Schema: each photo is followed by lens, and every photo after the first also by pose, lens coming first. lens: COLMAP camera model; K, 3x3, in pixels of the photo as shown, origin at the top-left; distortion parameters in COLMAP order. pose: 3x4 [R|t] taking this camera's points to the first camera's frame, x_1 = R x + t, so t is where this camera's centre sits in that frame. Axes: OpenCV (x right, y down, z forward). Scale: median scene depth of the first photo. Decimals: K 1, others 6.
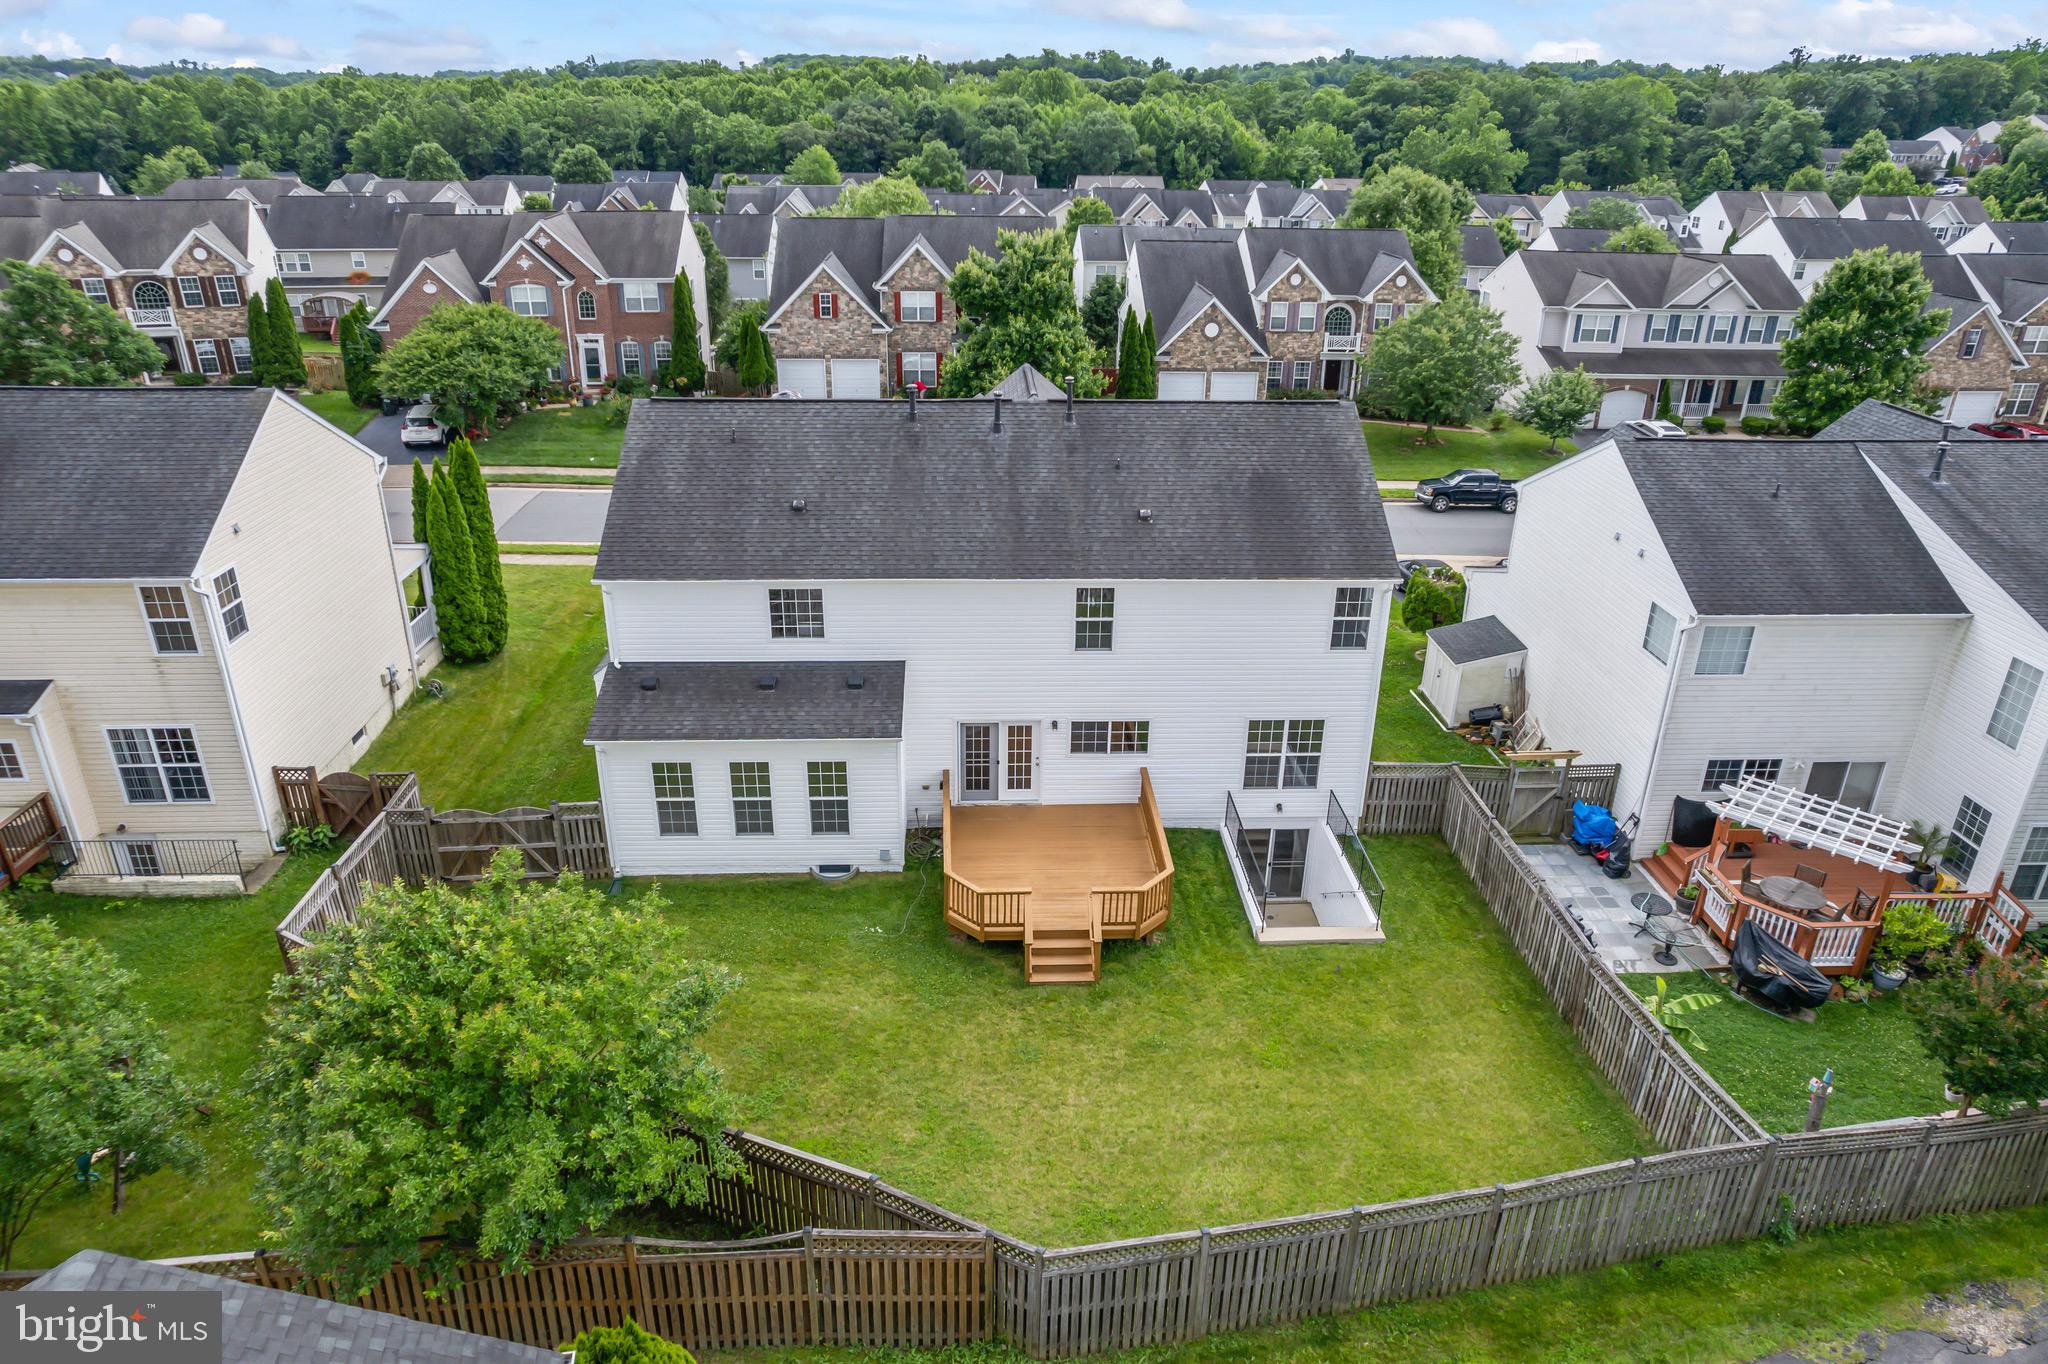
lens RADIAL K [[1297.5, 0, 1036.4], [0, 1297.5, 676.4], [0, 0, 1]] dist [-0.079249, 0.070266]
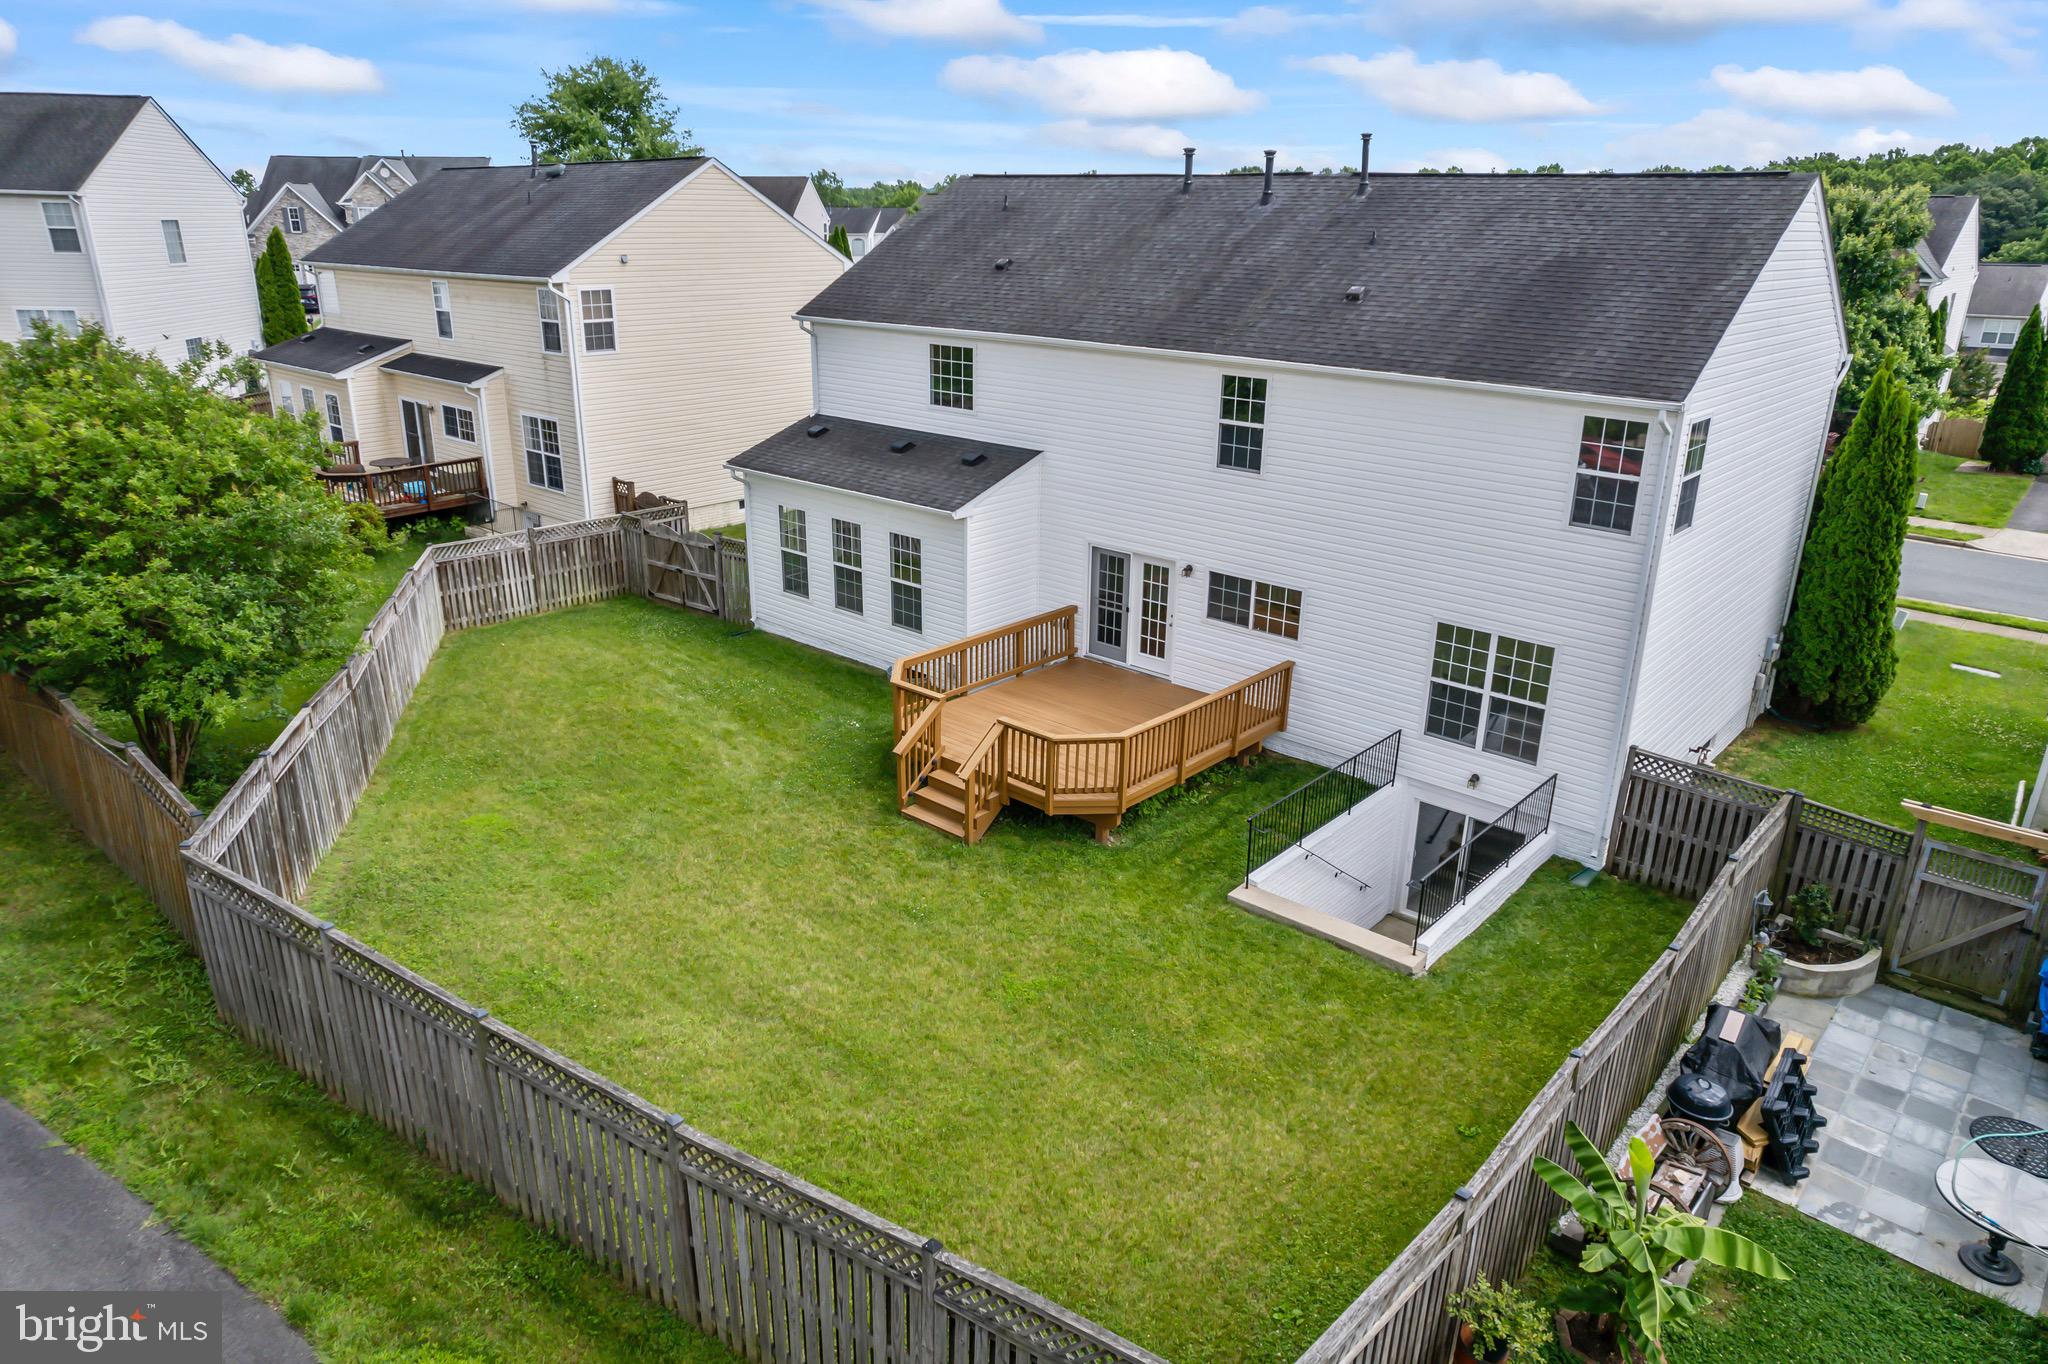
lens RADIAL K [[1297.5, 0, 1036.4], [0, 1297.5, 676.4], [0, 0, 1]] dist [-0.079249, 0.070266]
pose [[0.714226, 0.229872, -0.661090, 0.189512], [-0.285107, 0.958166, 0.025148, 0.042291], [0.639215, 0.170520, 0.749885, 0.165963]]
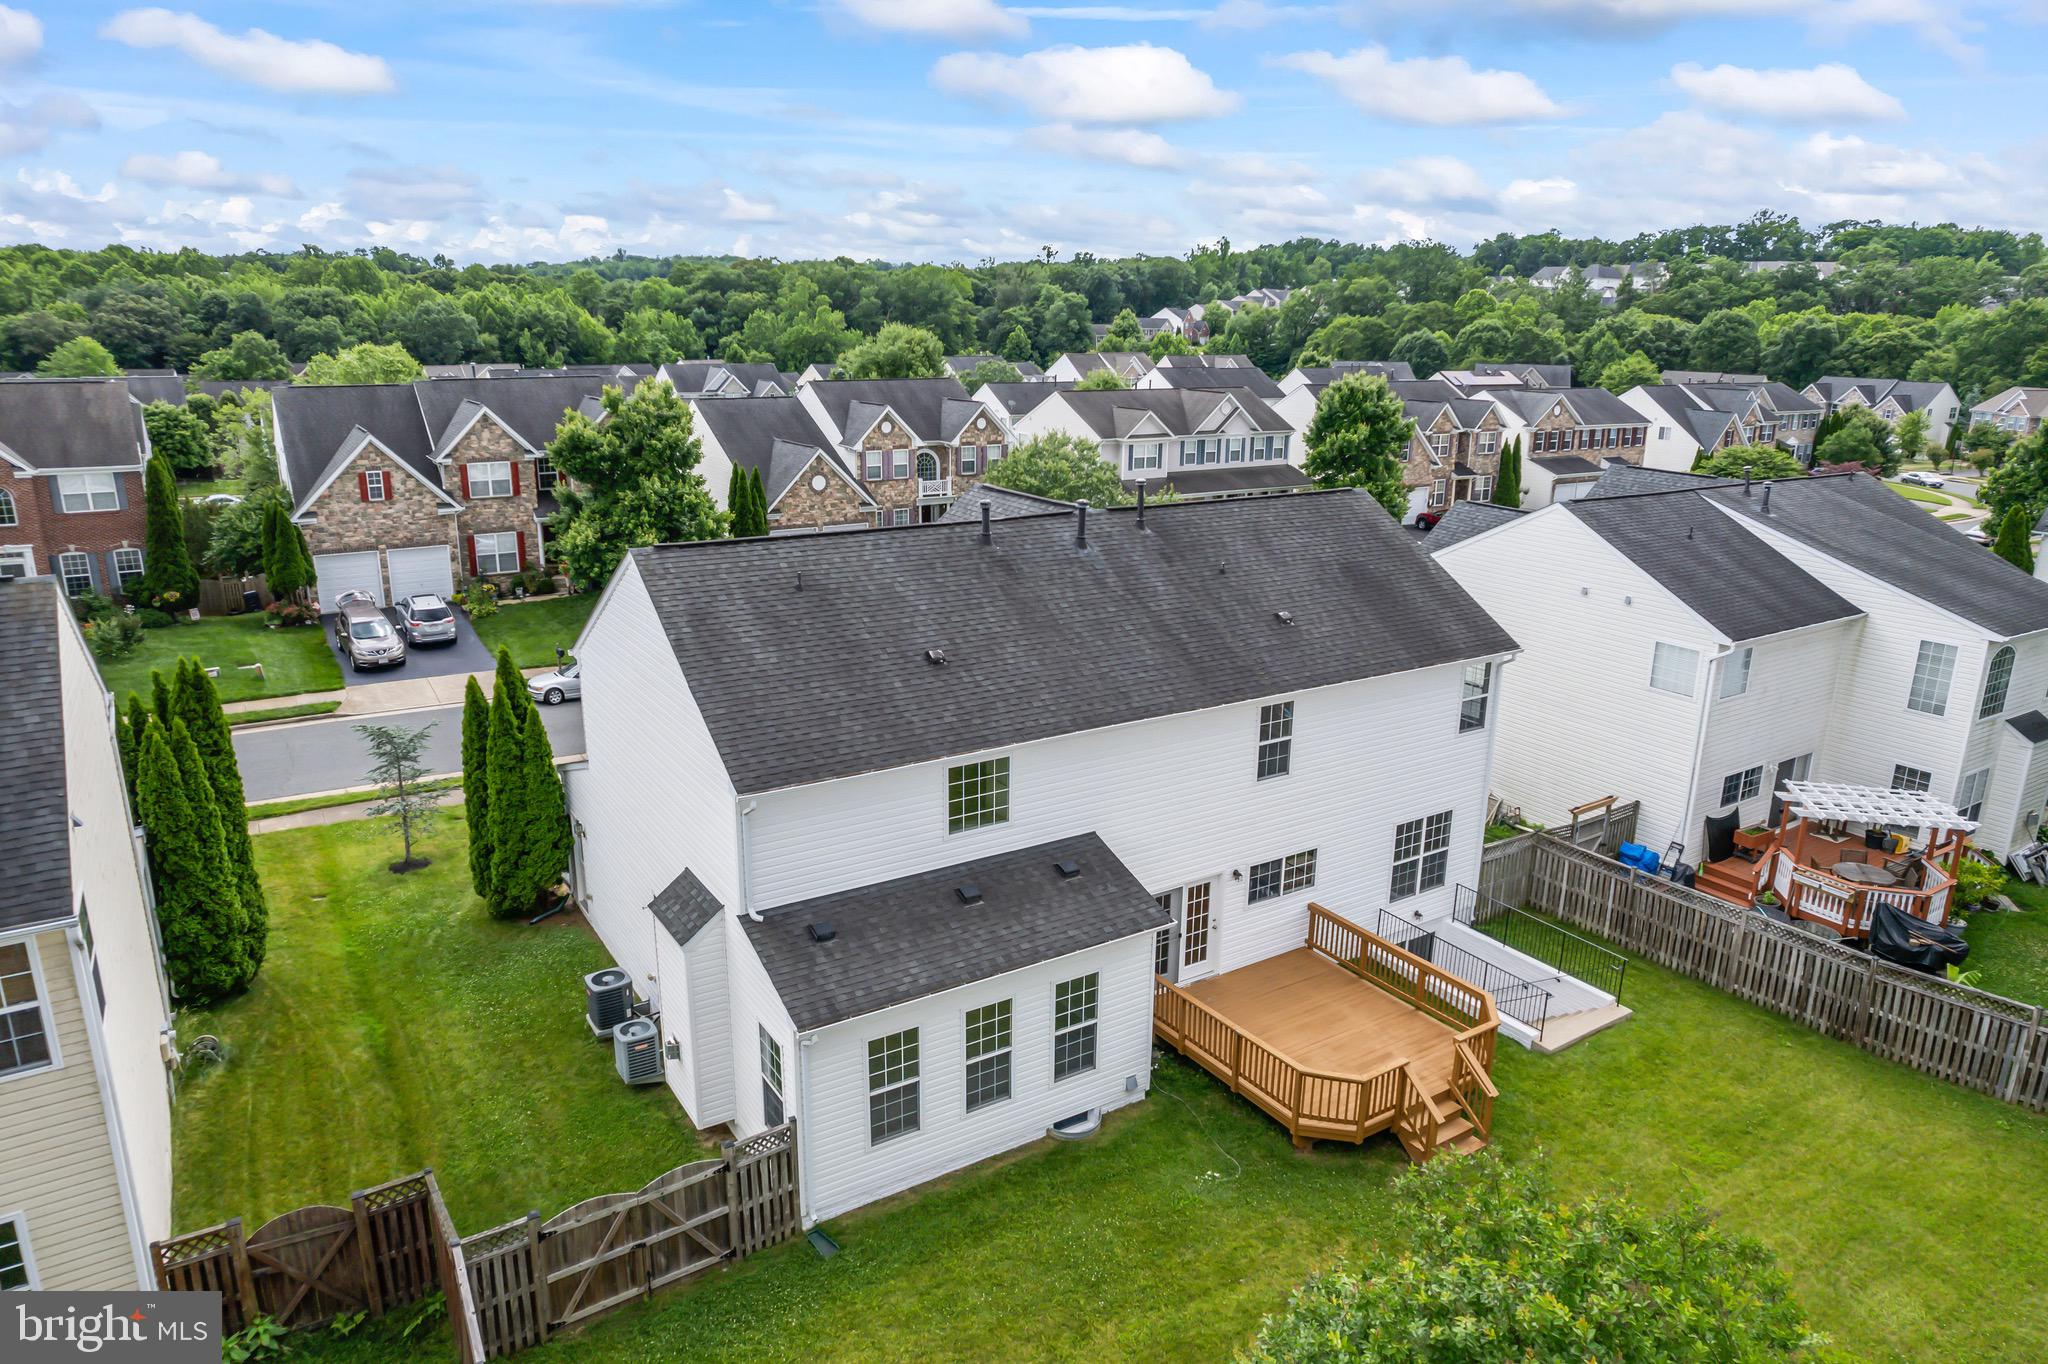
lens RADIAL K [[1297.5, 0, 1036.4], [0, 1297.5, 676.4], [0, 0, 1]] dist [-0.079249, 0.070266]
pose [[0.868753, -0.137293, 0.475835, -0.200514], [0.200690, 0.975977, -0.084810, -0.018051], [-0.452760, 0.169175, 0.875436, 0.124724]]
